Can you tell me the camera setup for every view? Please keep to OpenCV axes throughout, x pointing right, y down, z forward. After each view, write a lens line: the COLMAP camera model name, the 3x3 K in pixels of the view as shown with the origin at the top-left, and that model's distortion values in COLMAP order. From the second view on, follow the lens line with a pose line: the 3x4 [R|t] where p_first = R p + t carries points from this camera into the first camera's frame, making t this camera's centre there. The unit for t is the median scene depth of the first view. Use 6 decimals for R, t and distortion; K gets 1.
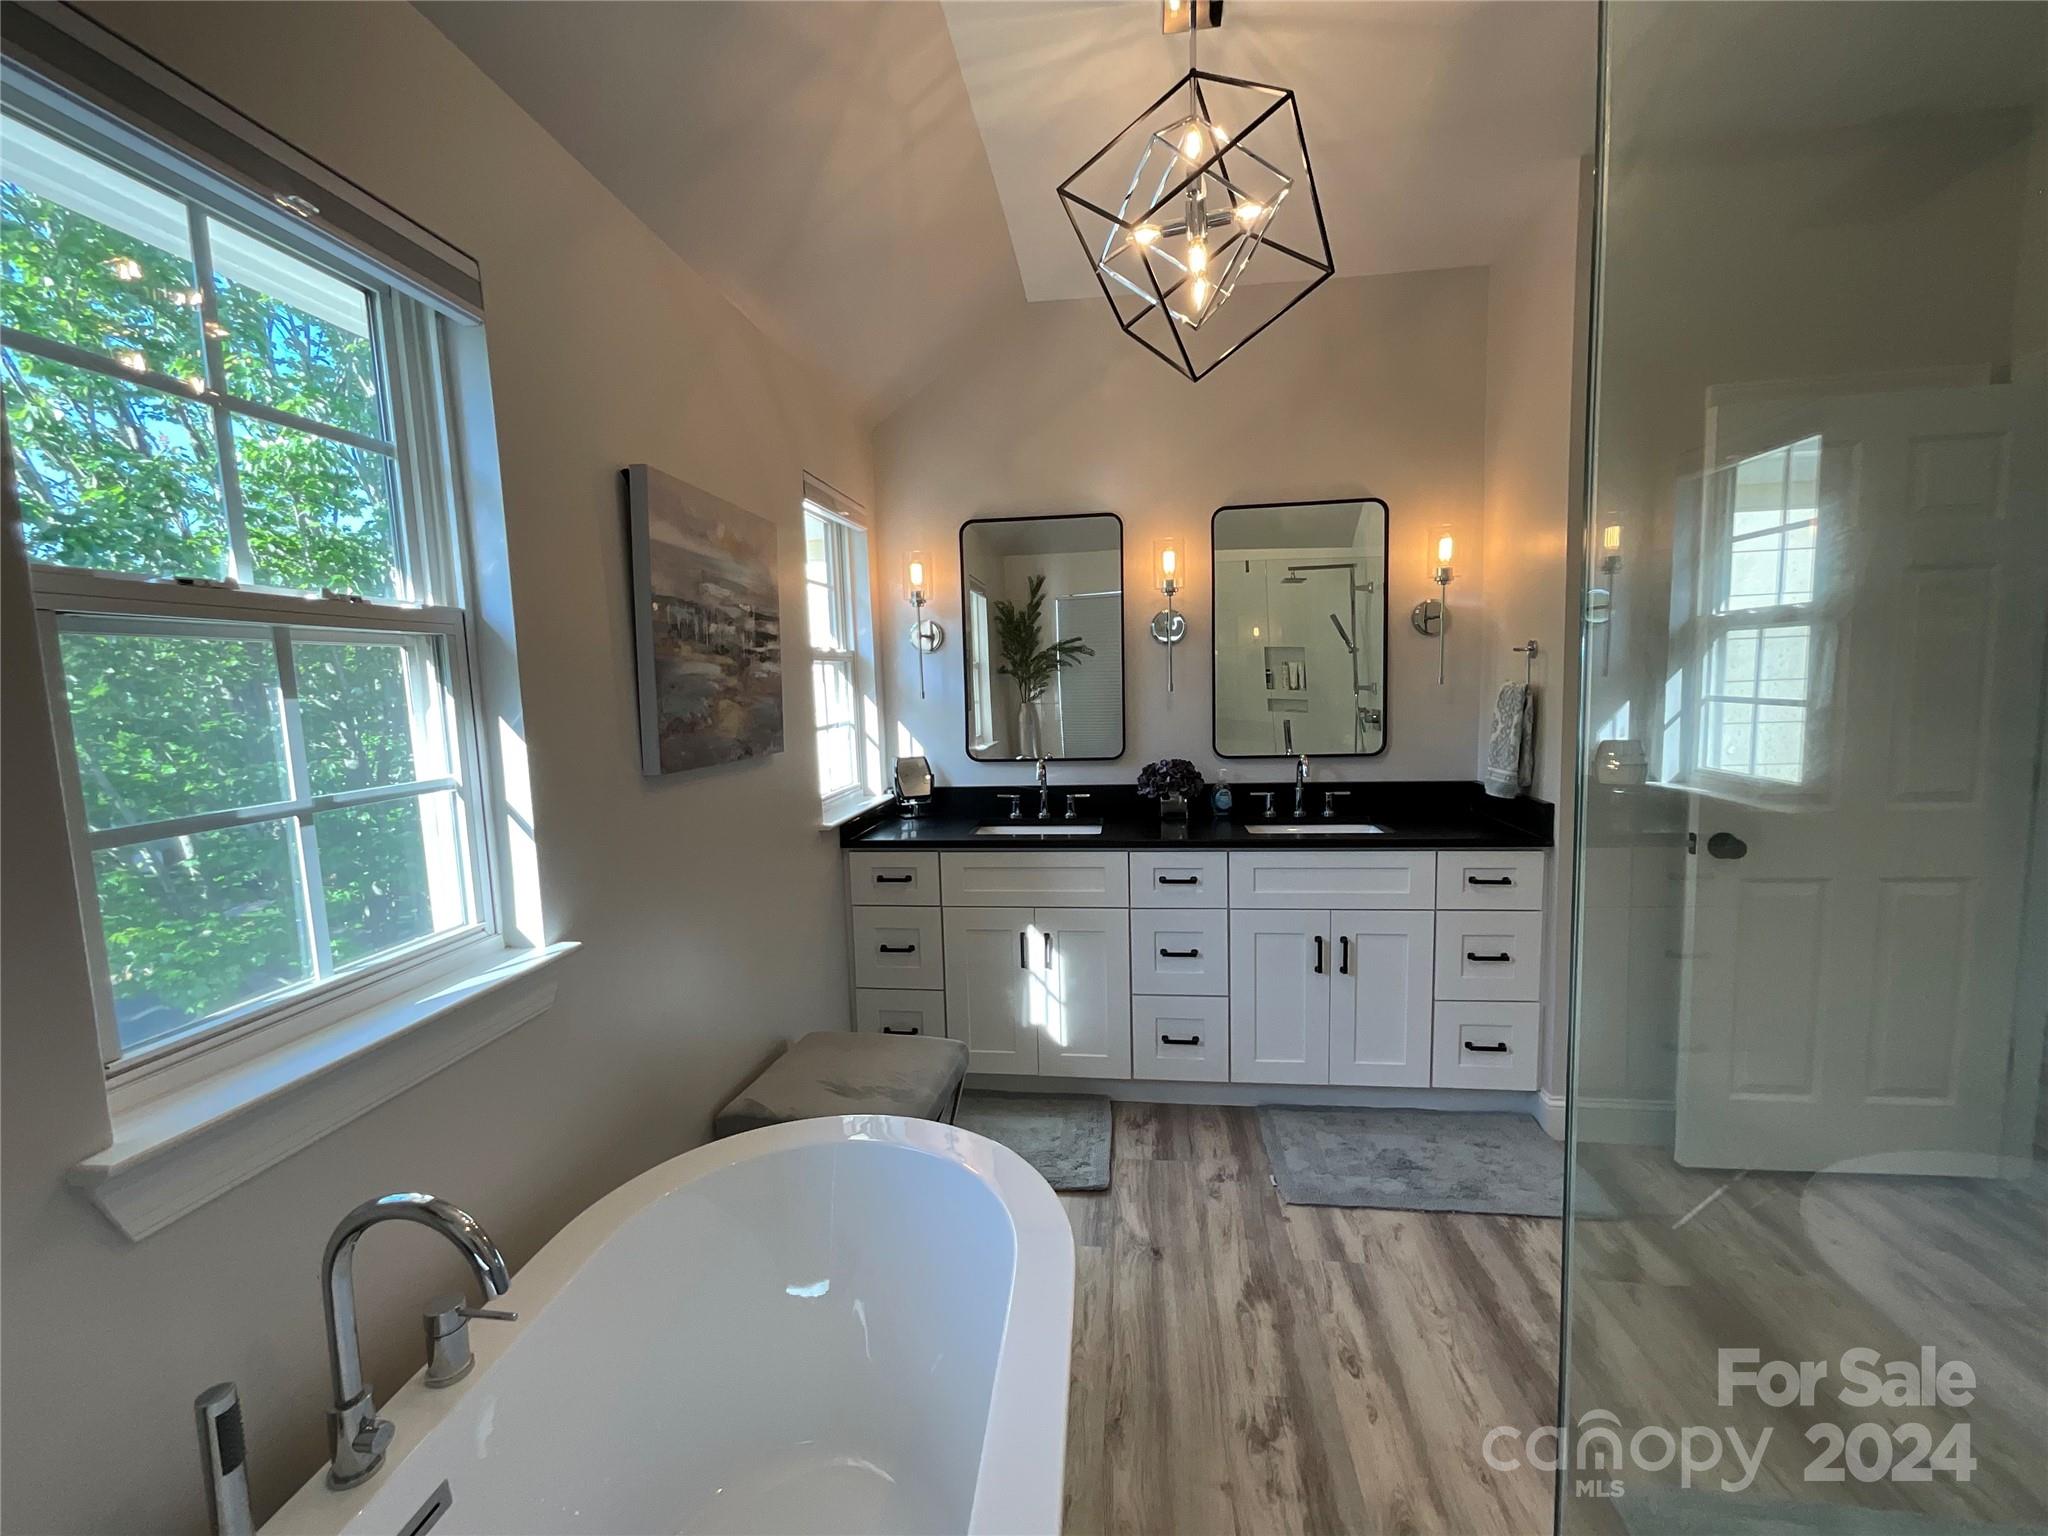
lens RADIAL K [[831.6, 0, 1020.0], [0, 831.6, 769.2], [0, 0, 1]] dist [-0.007591, 0.002011]
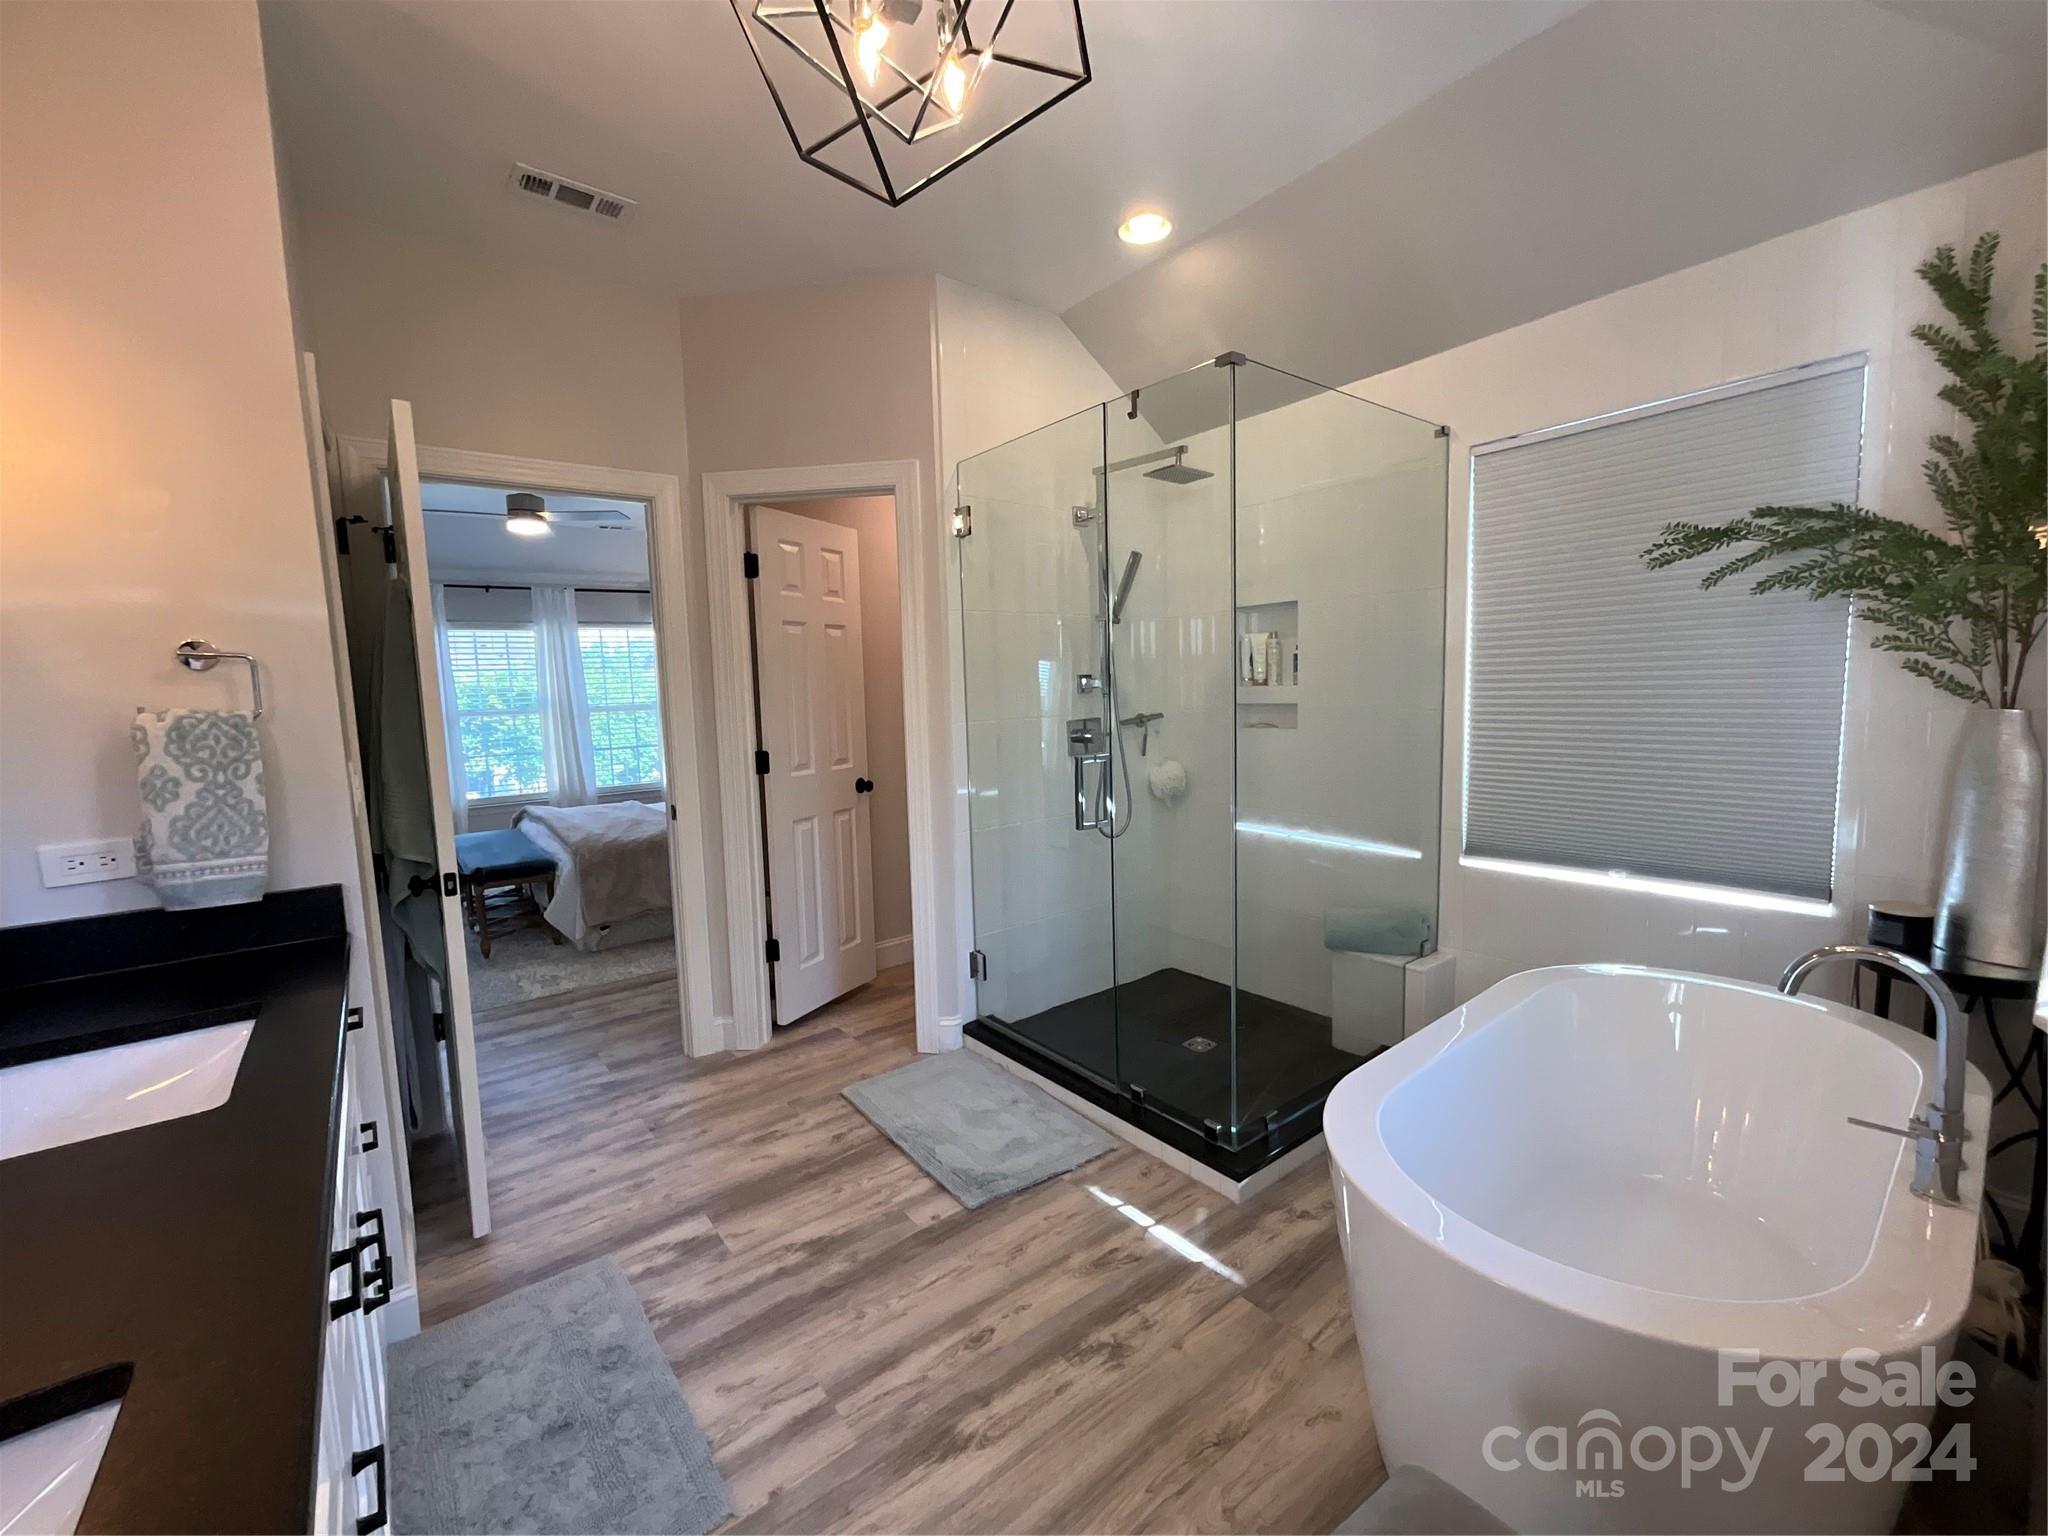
lens RADIAL K [[831.6, 0, 1024.5], [0, 831.6, 765.4], [0, 0, 1]] dist [-0.007591, 0.002011]
pose [[-0.717608, -0.012582, 0.696334, -0.315338], [0.126399, 0.980879, 0.147984, -0.110228], [-0.684881, 0.194210, -0.702296, 1.421282]]
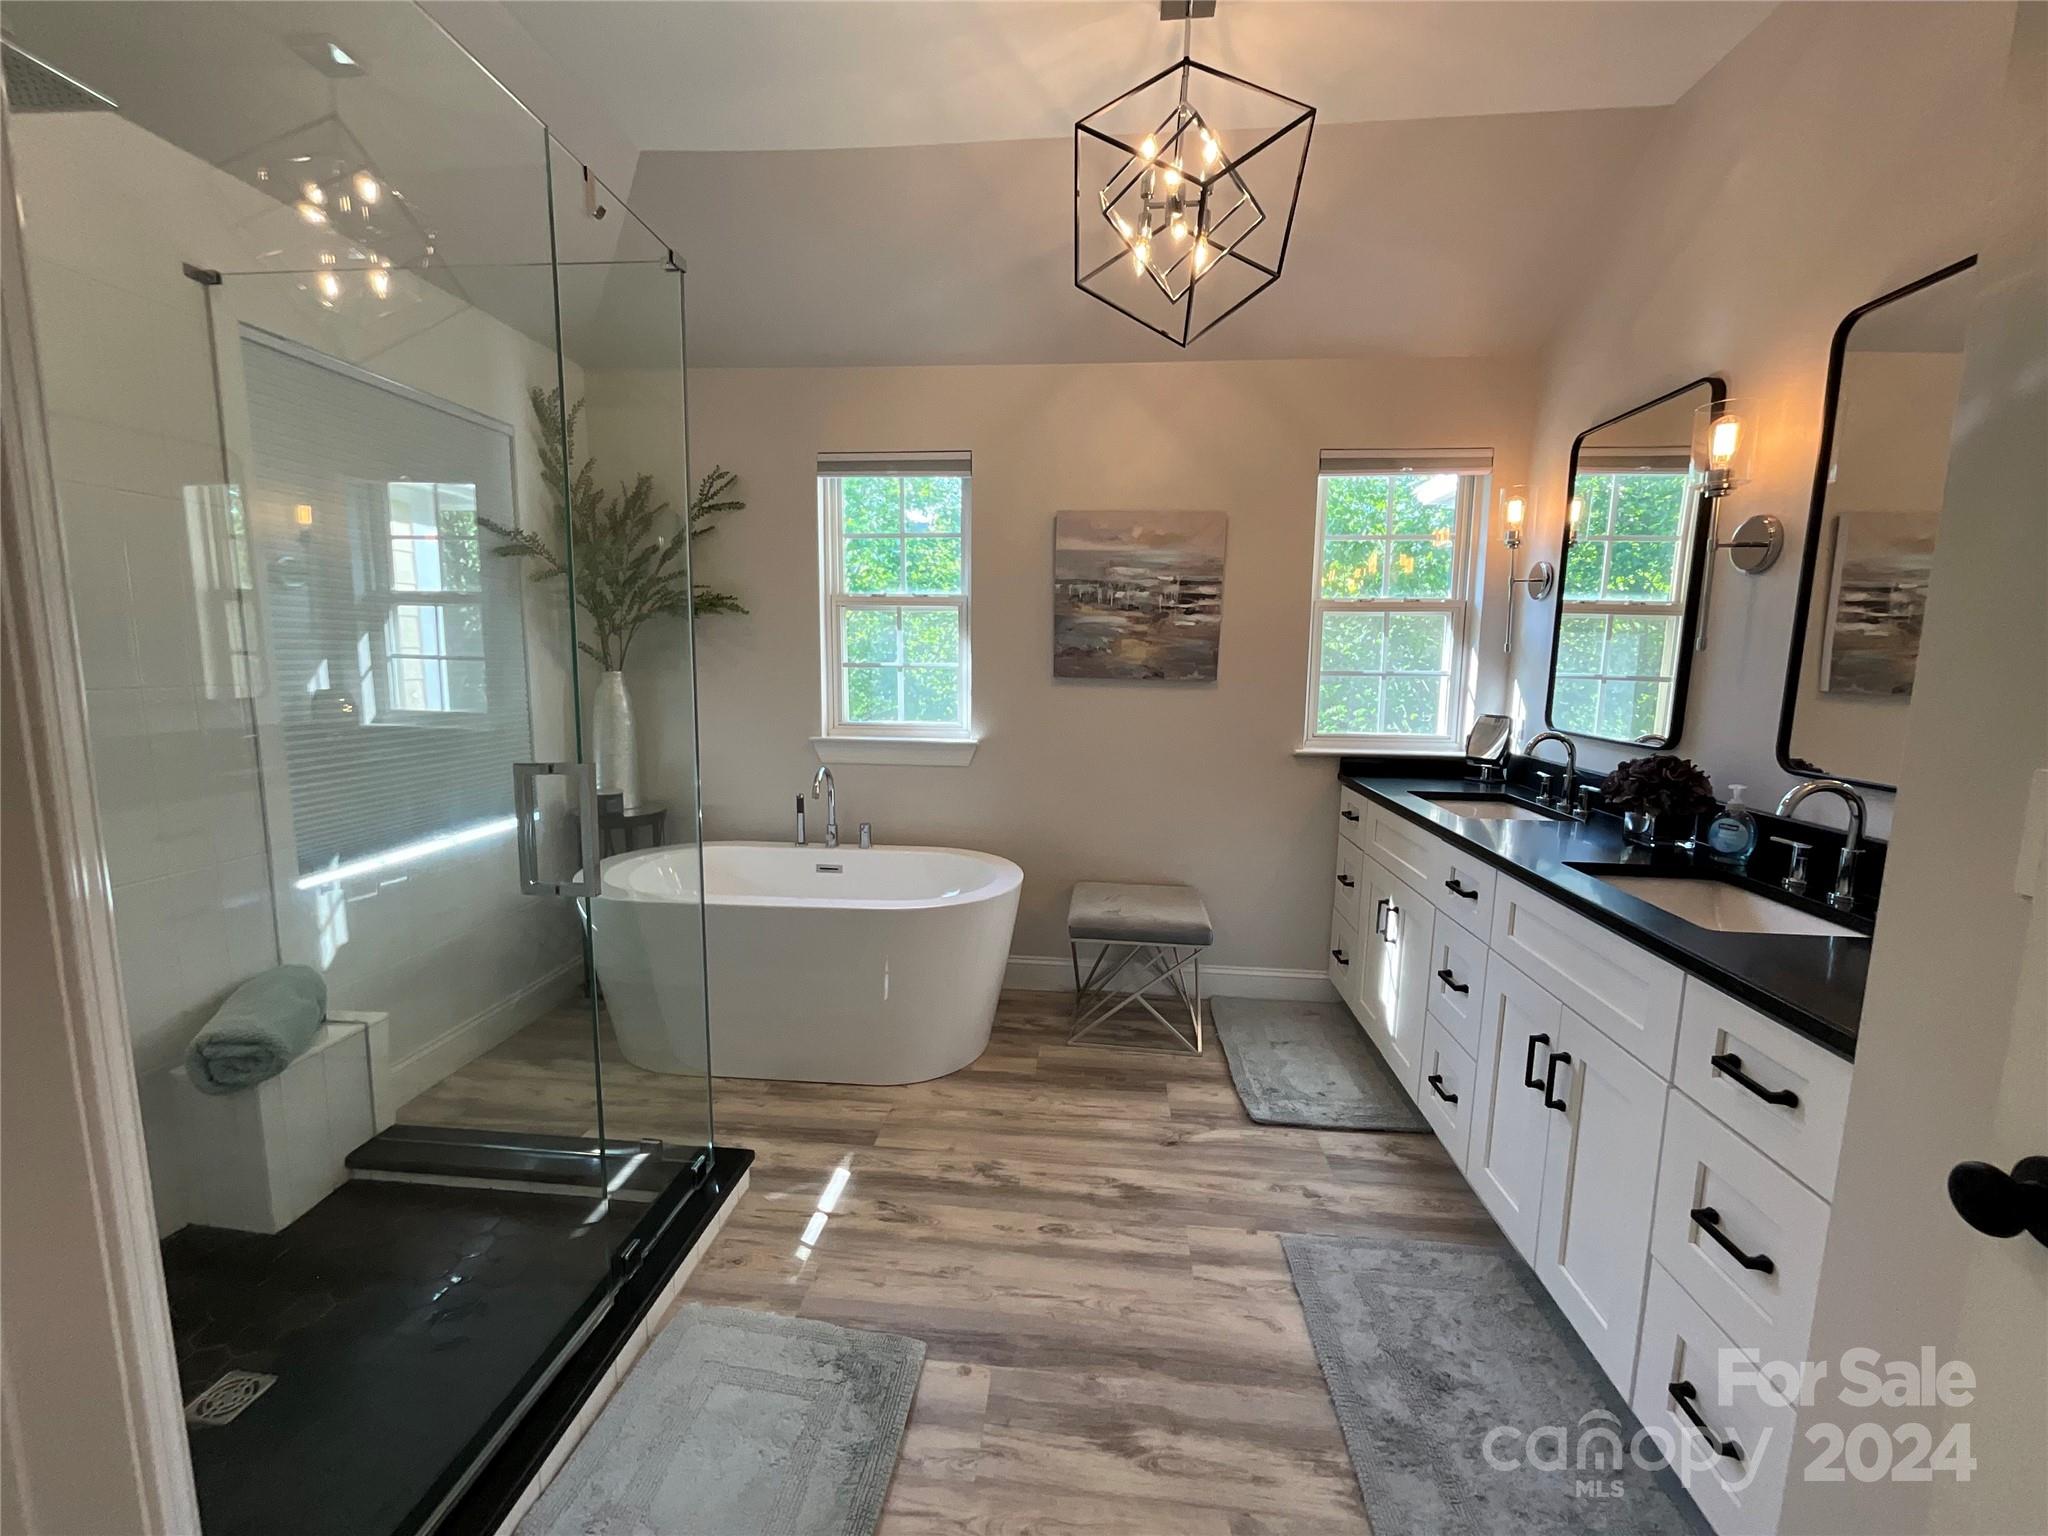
lens RADIAL K [[831.6, 0, 1014.9], [0, 831.6, 768.0], [0, 0, 1]] dist [-0.007591, 0.002011]
pose [[0.032731, 0.166930, -0.985425, 1.305637], [-0.115836, 0.979943, 0.162153, -0.076976], [0.992729, 0.108840, 0.051411, 0.753880]]
